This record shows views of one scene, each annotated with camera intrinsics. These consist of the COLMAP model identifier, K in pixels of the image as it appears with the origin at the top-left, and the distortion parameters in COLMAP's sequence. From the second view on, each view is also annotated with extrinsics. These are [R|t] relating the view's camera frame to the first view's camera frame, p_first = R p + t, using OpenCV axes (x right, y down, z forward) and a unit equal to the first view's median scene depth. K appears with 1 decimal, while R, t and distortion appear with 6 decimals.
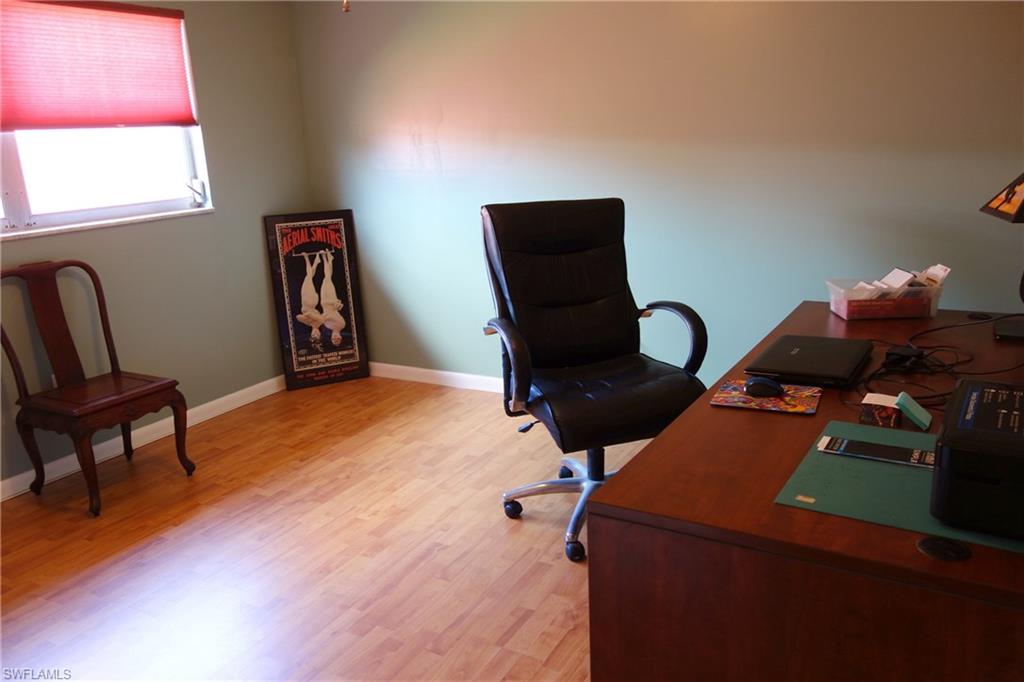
lens RADIAL K [[808.0, 0, 512.7], [0, 808.0, 342.1], [0, 0, 1]] dist [0.014290, -0.011540]
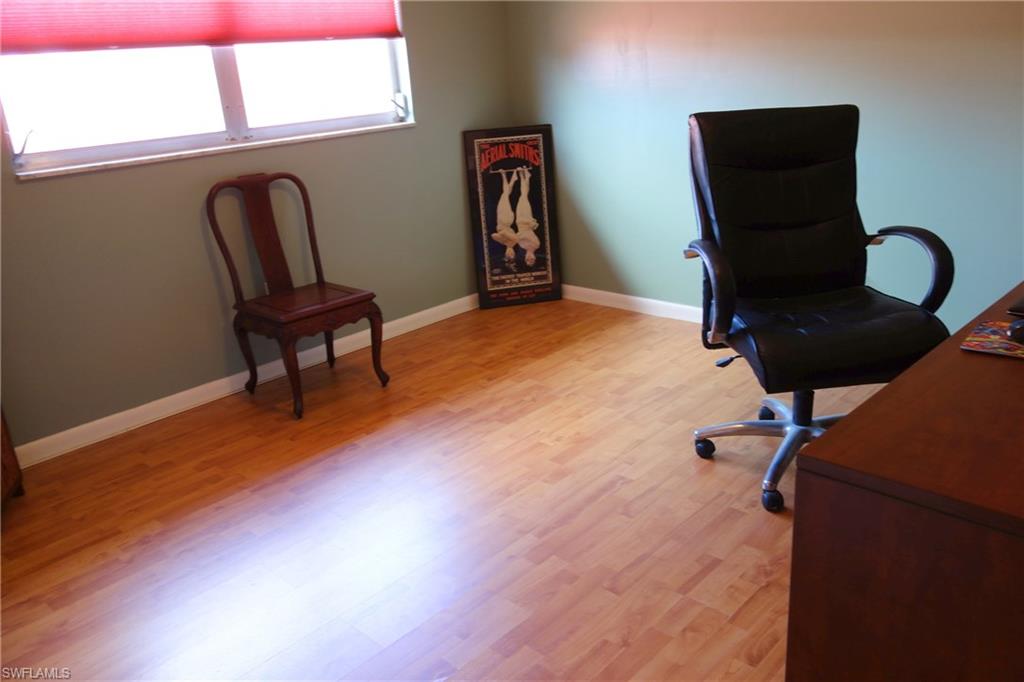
lens RADIAL K [[808.0, 0, 513.5], [0, 808.0, 342.6], [0, 0, 1]] dist [0.014290, -0.011540]
pose [[0.970152, 0.060206, -0.234907, -0.001813], [-0.038567, 0.994667, 0.095652, 0.005598], [0.239413, -0.083737, 0.967300, 0.057960]]
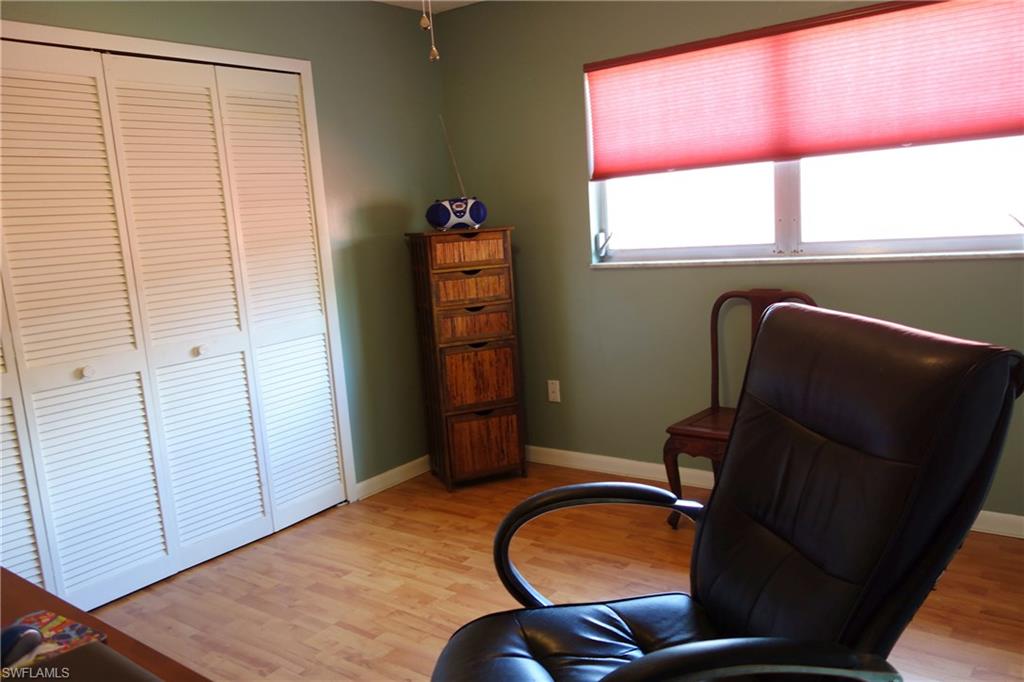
lens RADIAL K [[808.0, 0, 510.8], [0, 808.0, 341.6], [0, 0, 1]] dist [0.014290, -0.011540]
pose [[-0.129207, 0.211734, -0.968749, 0.509585], [-0.175019, 0.956732, 0.232451, -0.237826], [0.976050, 0.199583, -0.086559, 0.866025]]
